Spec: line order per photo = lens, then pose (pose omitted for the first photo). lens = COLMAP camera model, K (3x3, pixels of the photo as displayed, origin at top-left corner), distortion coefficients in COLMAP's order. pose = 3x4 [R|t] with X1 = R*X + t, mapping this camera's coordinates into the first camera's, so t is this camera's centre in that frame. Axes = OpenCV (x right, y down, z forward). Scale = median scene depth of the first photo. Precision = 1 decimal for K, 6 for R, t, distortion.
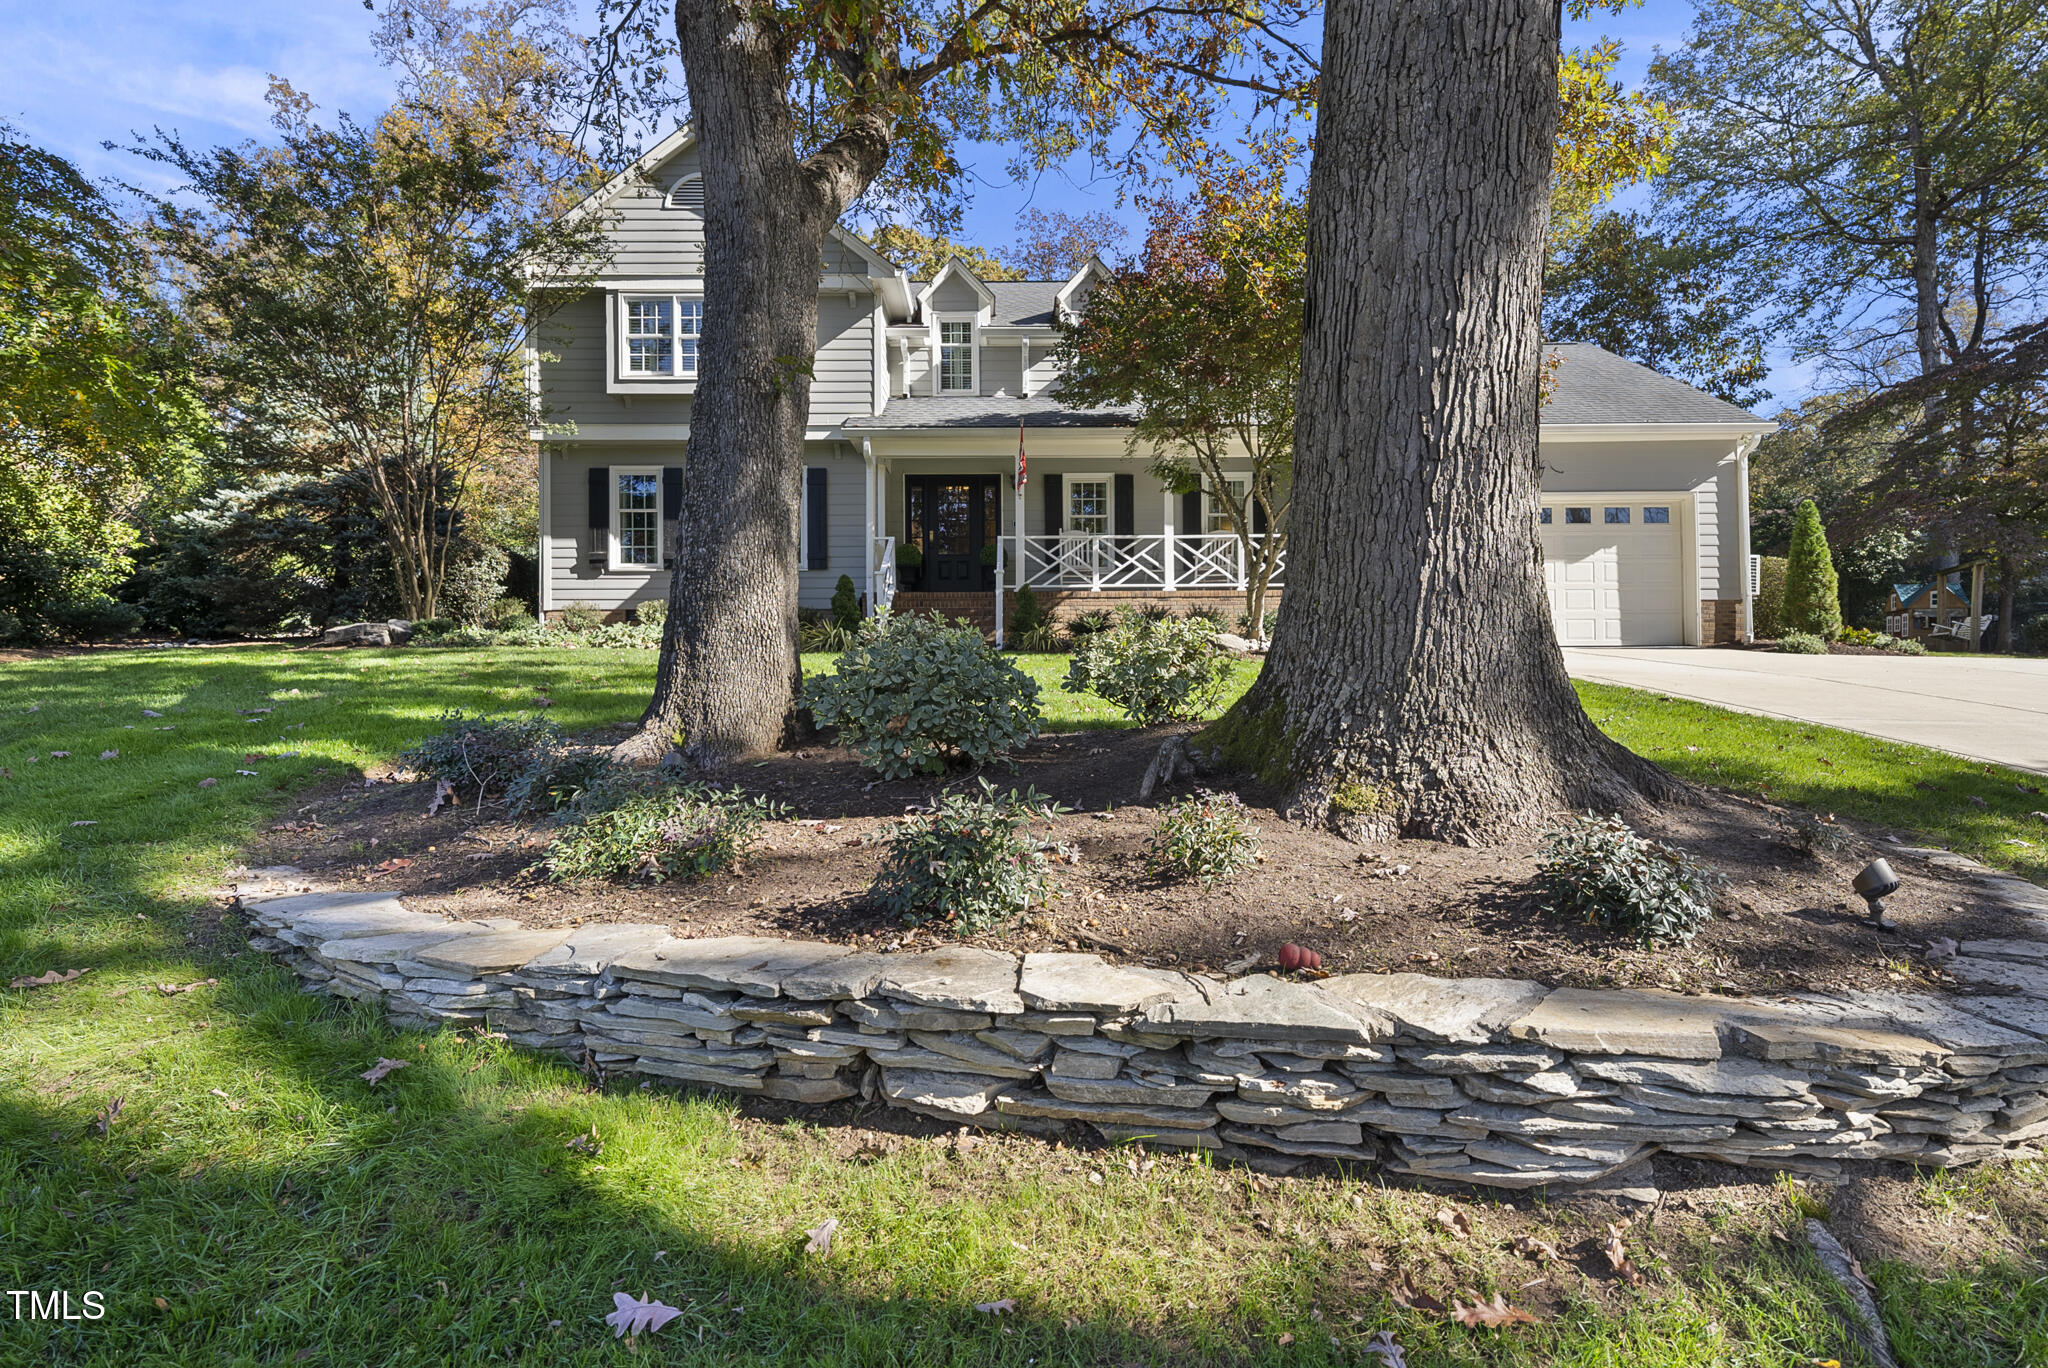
lens RADIAL K [[1014.4, 0, 1018.6], [0, 1014.4, 680.7], [0, 0, 1]] dist [0.004726, 0.000579]
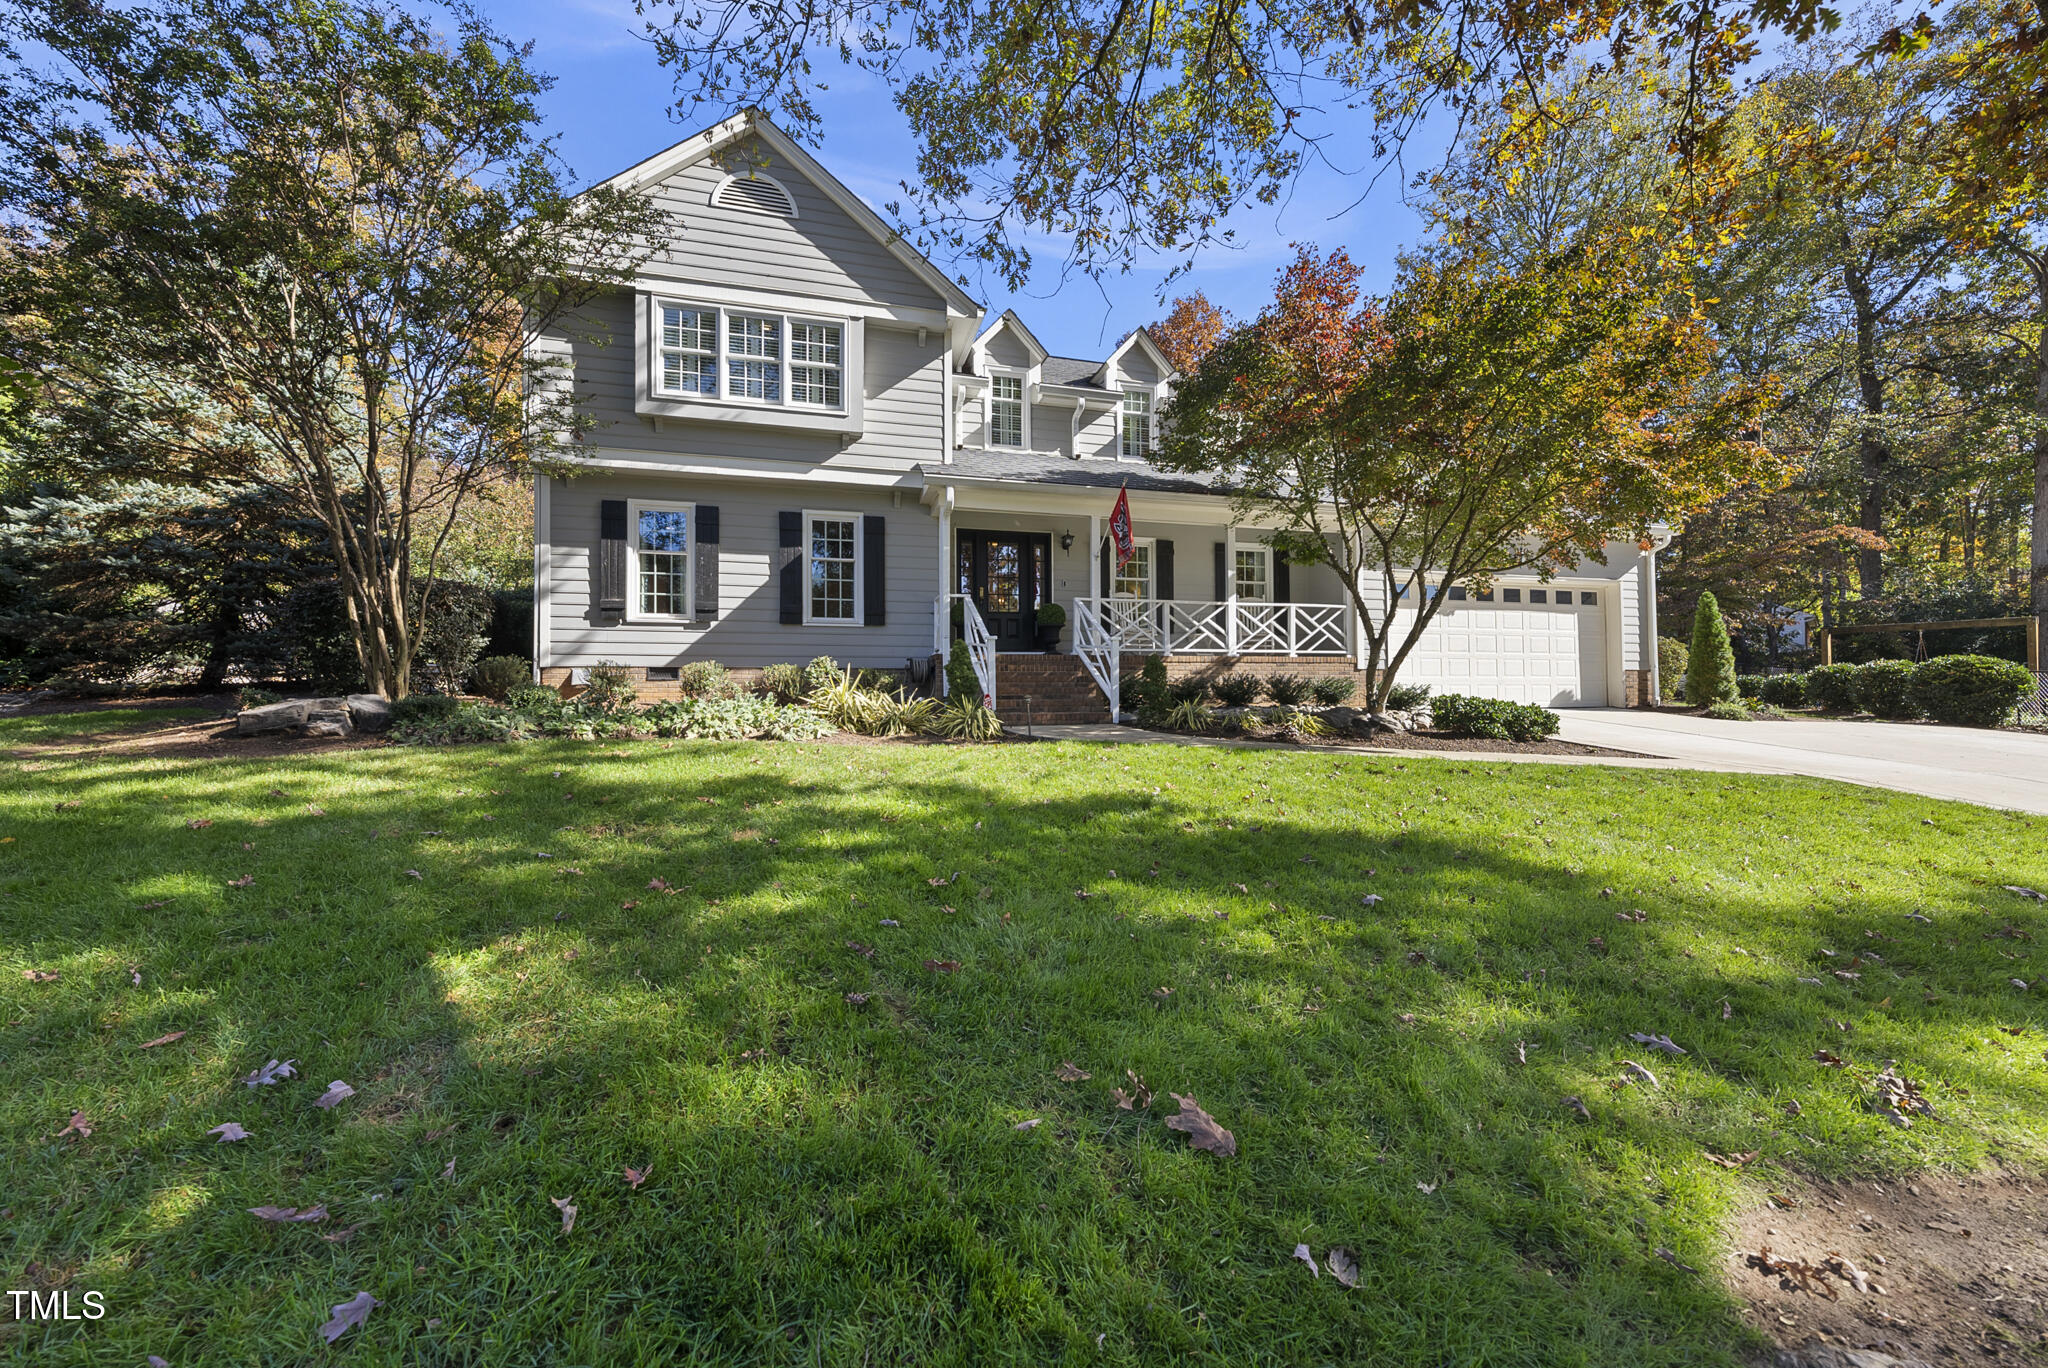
lens RADIAL K [[756.3, 0, 1024.0], [0, 756.3, 684.0], [0, 0, 1]] dist [-0.002171, -0.000116]
pose [[0.966338, 0.004307, 0.257240, -0.249449], [-0.003285, 0.999985, -0.004400, -0.055047], [-0.257255, 0.003407, 0.966337, 0.305969]]
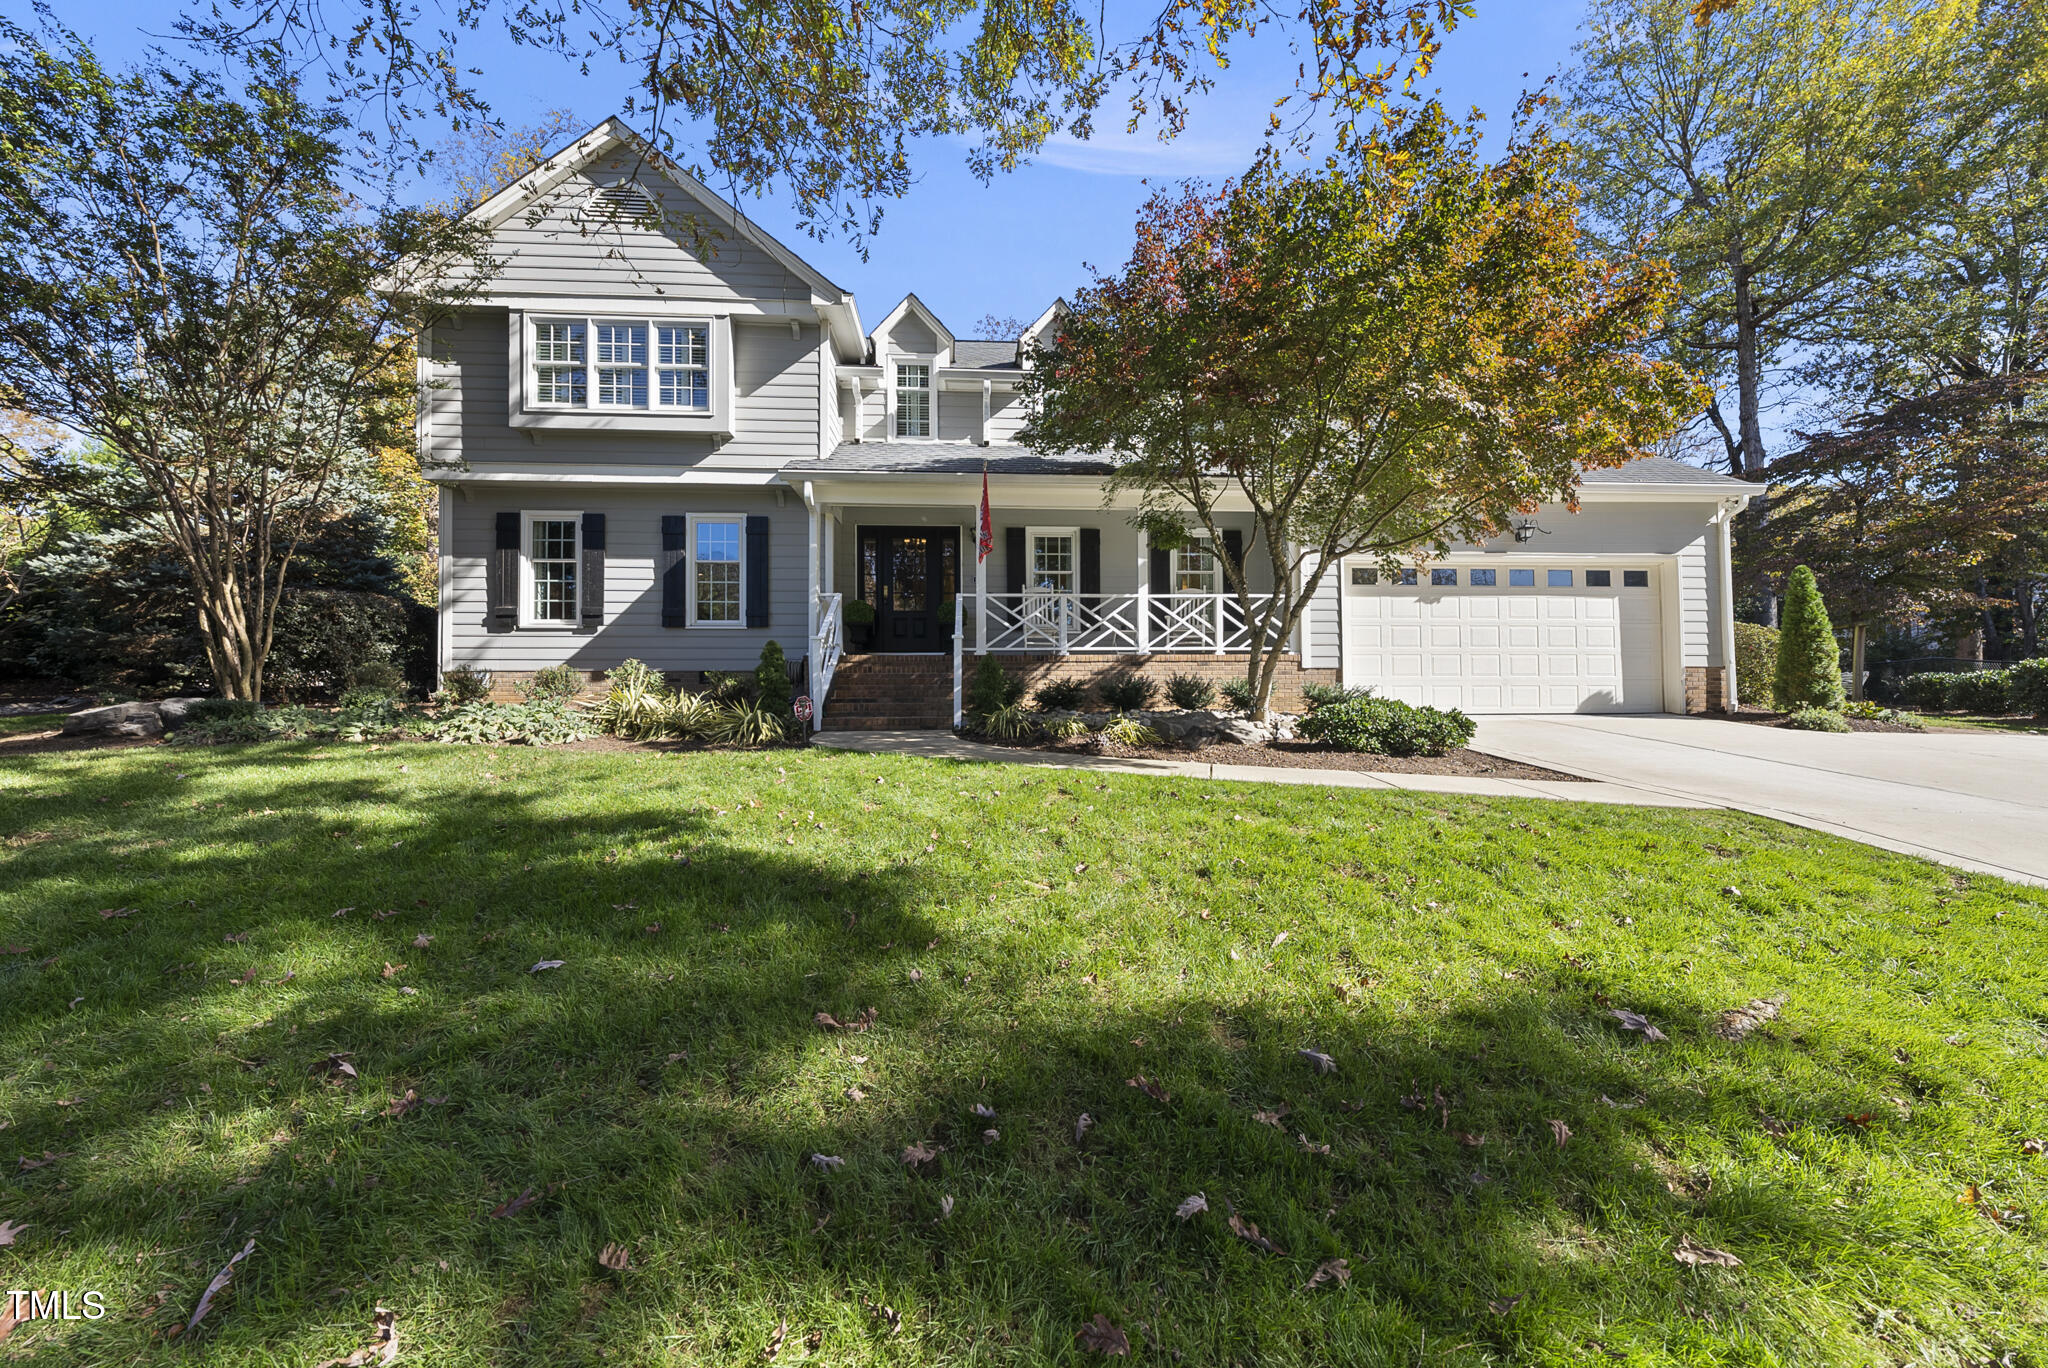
lens RADIAL K [[756.3, 0, 1024.0], [0, 756.3, 684.0], [0, 0, 1]] dist [-0.002171, -0.000116]
pose [[0.997937, 0.001888, 0.064168, -0.003410], [-0.001409, 0.999971, -0.007501, -0.055531], [-0.064181, 0.007395, 0.997911, 0.316109]]
